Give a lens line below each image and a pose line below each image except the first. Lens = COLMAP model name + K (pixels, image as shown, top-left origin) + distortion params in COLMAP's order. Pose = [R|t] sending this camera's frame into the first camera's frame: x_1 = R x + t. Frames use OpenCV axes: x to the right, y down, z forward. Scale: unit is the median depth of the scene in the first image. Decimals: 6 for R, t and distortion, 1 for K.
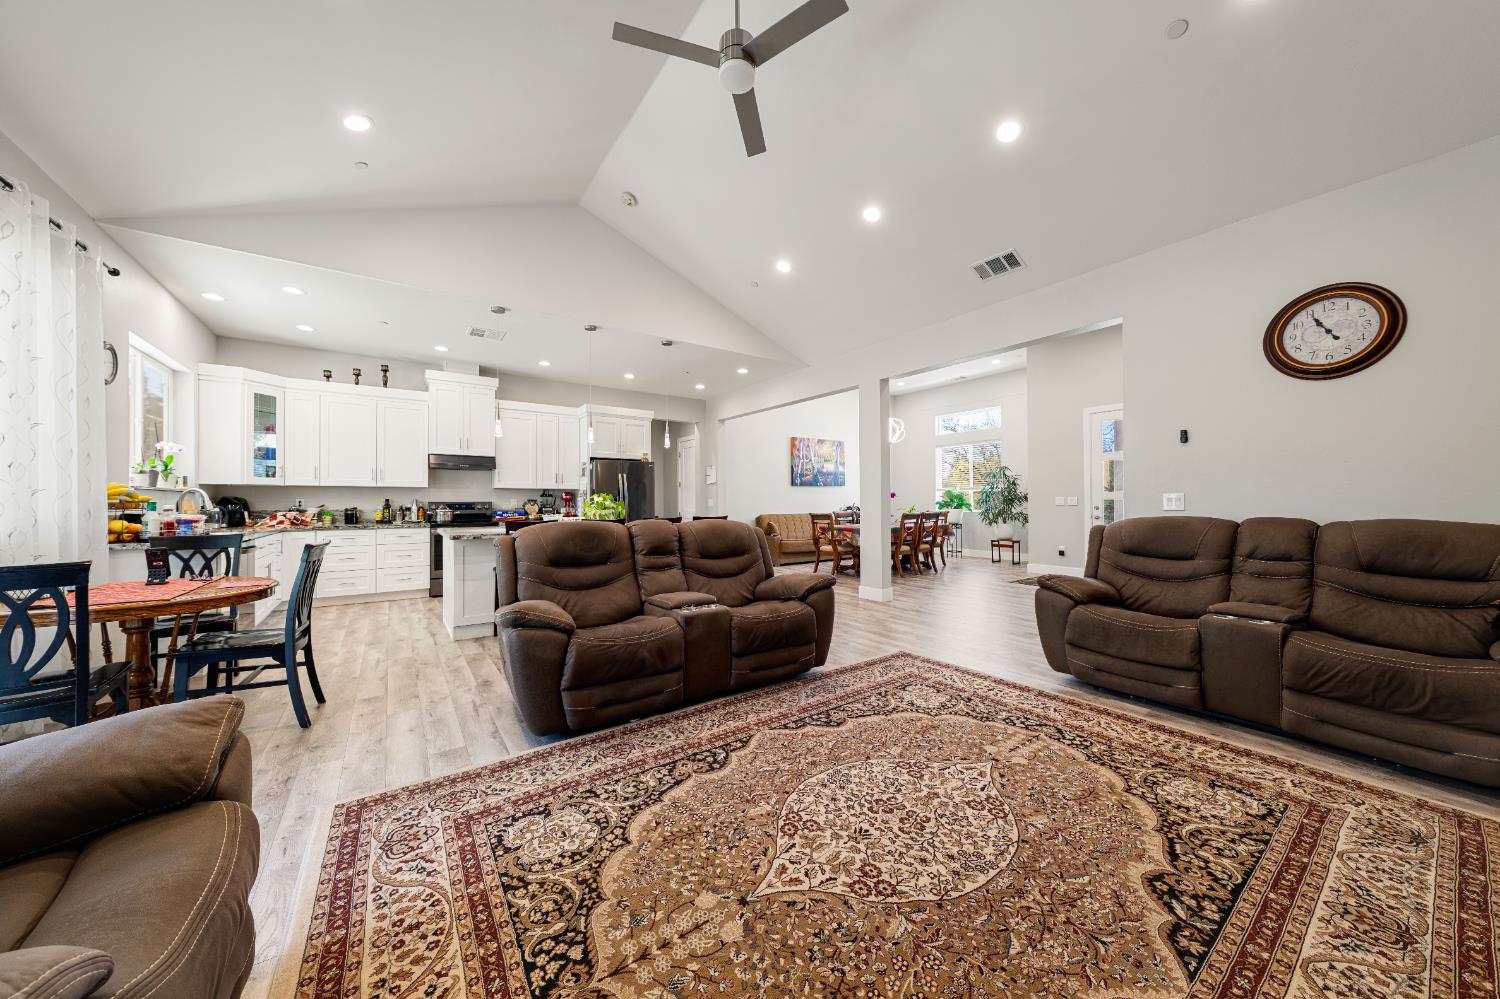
lens RADIAL K [[507.6, 0, 750.0], [0, 507.6, 496.4], [0, 0, 1]] dist [-0.001115, -0.000249]
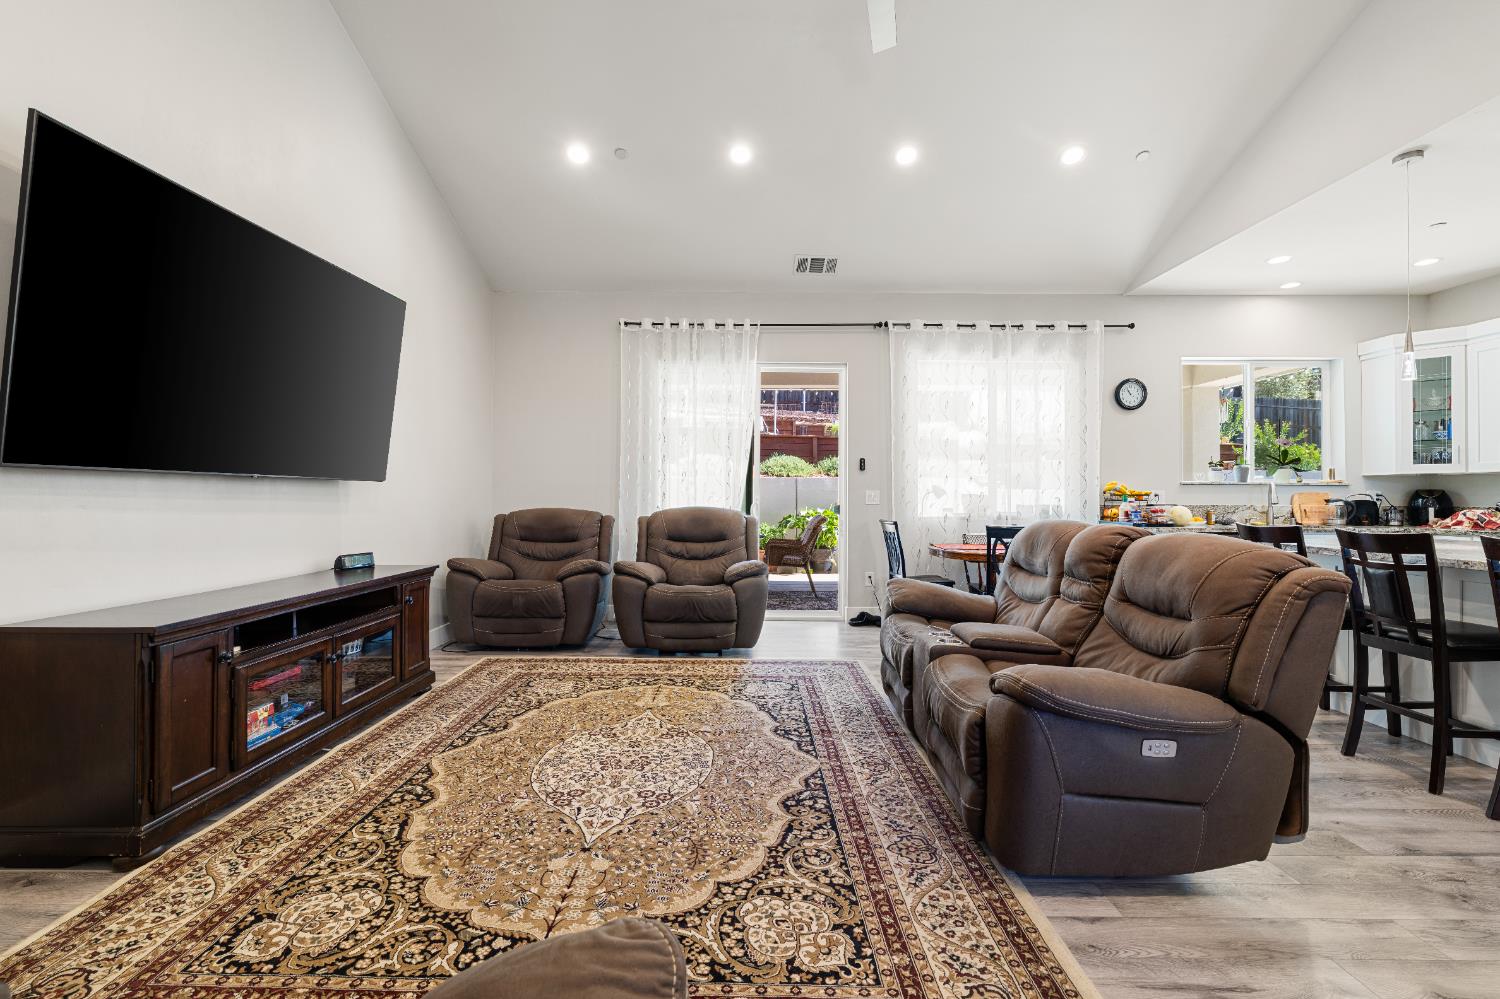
lens RADIAL K [[636.1, 0, 747.8], [0, 636.1, 491.3], [0, 0, 1]] dist [-0.004853, 0.000688]
pose [[-0.579186, -0.003796, -0.815187, 0.793437], [0.007406, 0.999923, -0.009918, 0.011211], [0.815162, -0.011782, -0.579113, 1.249584]]
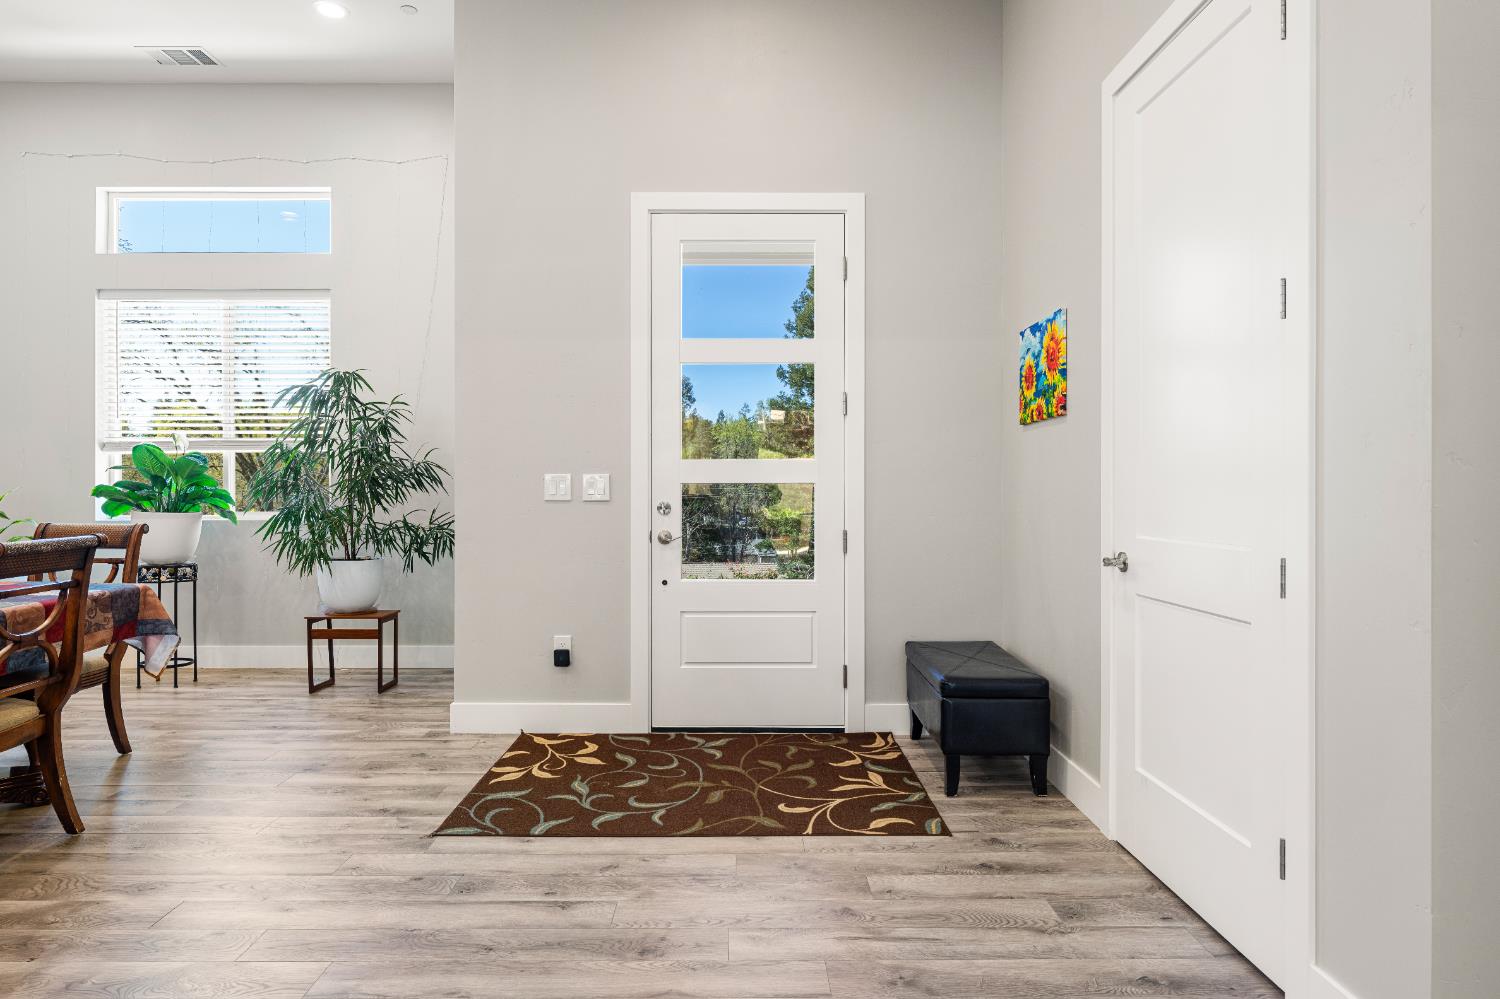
lens RADIAL K [[885.7, 0, 746.2], [0, 885.7, 490.3], [0, 0, 1]] dist [0.002766, 0.000041]
pose [[0.566976, 0.002016, 0.823732, 0.595647], [-0.013645, 0.999883, 0.006945, 0.015787], [-0.823622, -0.015178, 0.566937, 1.516873]]
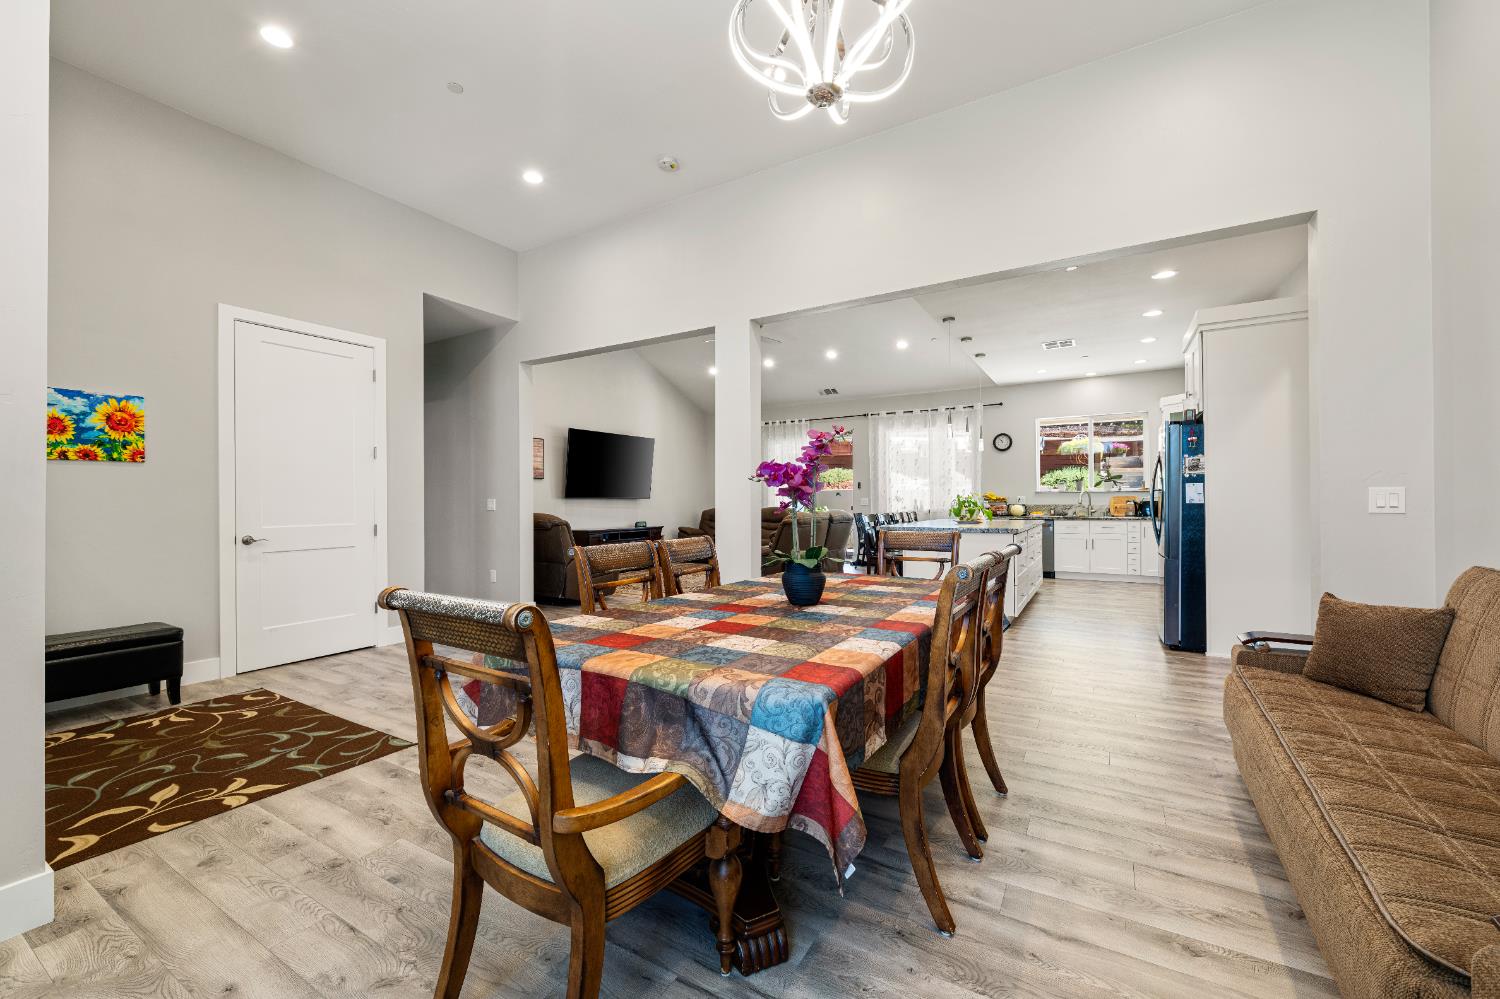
lens RADIAL K [[596.4, 0, 755.9], [0, 596.4, 497.3], [0, 0, 1]] dist [-0.003801, -0.000322]
pose [[-0.909658, 0.006744, -0.415303, 1.084658], [0.014523, 0.999773, -0.015577, 0.032933], [0.415104, -0.020201, -0.909550, 3.387055]]
